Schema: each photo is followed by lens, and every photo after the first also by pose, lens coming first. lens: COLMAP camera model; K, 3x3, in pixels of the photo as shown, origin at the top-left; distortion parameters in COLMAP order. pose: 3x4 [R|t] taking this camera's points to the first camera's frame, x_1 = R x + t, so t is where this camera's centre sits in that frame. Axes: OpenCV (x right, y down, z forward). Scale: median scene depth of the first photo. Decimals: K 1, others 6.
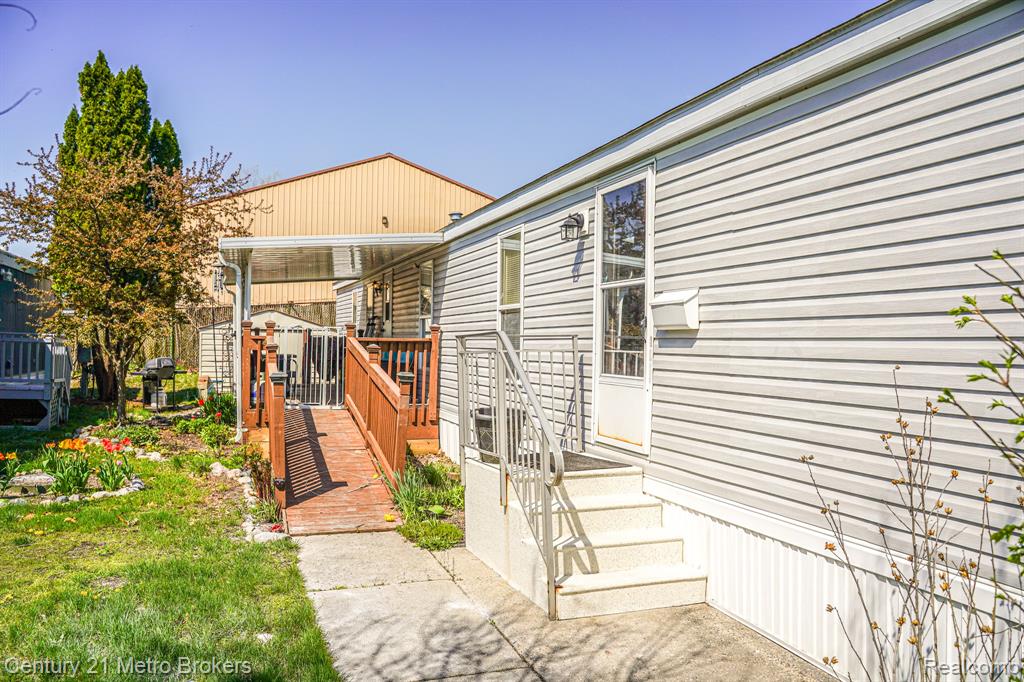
lens RADIAL K [[836.4, 0, 514.2], [0, 836.4, 349.6], [0, 0, 1]] dist [-0.114462, 0.089934]
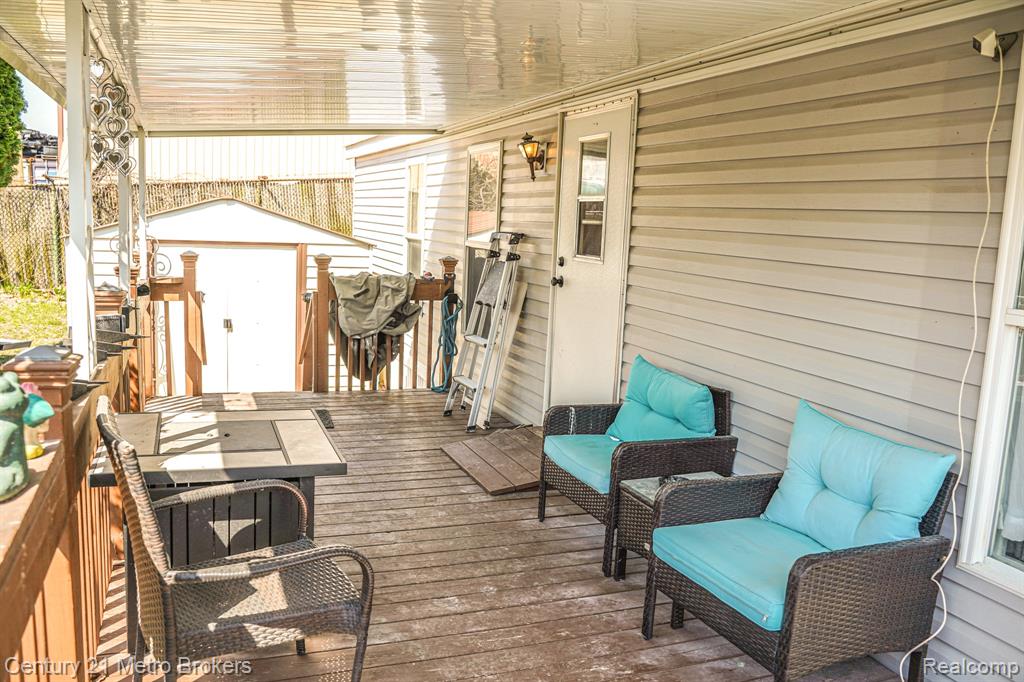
lens RADIAL K [[836.4, 0, 514.2], [0, 836.4, 349.6], [0, 0, 1]] dist [-0.114462, 0.089934]
pose [[0.998479, 0.028201, 0.047372, -0.174075], [-0.034764, 0.988970, 0.143978, -0.040155], [-0.042789, -0.145405, 0.988446, 0.599134]]
